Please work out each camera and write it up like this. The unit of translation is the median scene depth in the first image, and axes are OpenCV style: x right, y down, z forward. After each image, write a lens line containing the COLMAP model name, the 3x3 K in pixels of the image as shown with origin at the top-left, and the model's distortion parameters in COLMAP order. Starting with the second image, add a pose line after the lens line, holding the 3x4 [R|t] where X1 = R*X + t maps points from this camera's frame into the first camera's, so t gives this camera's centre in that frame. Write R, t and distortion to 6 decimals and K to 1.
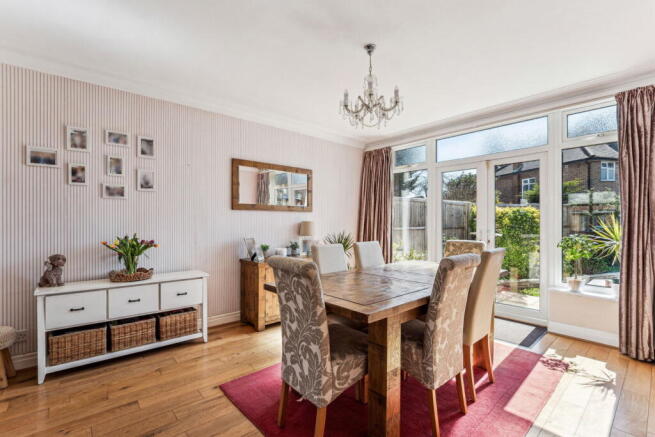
lens RADIAL K [[294.6, 0, 327.6], [0, 294.6, 221.1], [0, 0, 1]] dist [-0.020655, -0.000441]
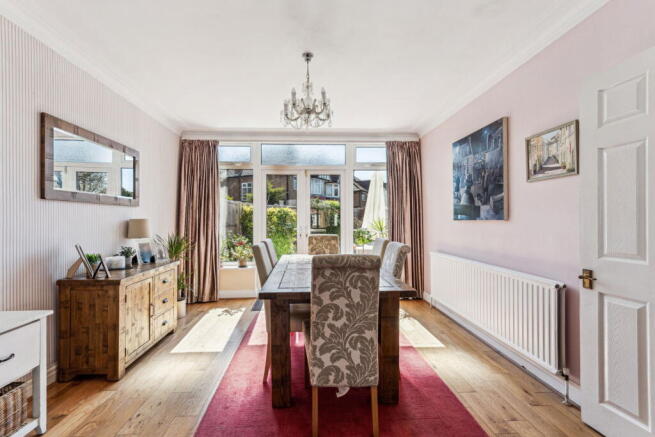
lens RADIAL K [[291.3, 0, 327.5], [0, 291.3, 218.5], [0, 0, 1]] dist [-0.005856, -0.000194]
pose [[0.625824, 0.003326, 0.779957, -0.415251], [-0.002046, 0.999994, -0.002622, 0.001275], [-0.779961, 0.000045, 0.625828, 0.183905]]
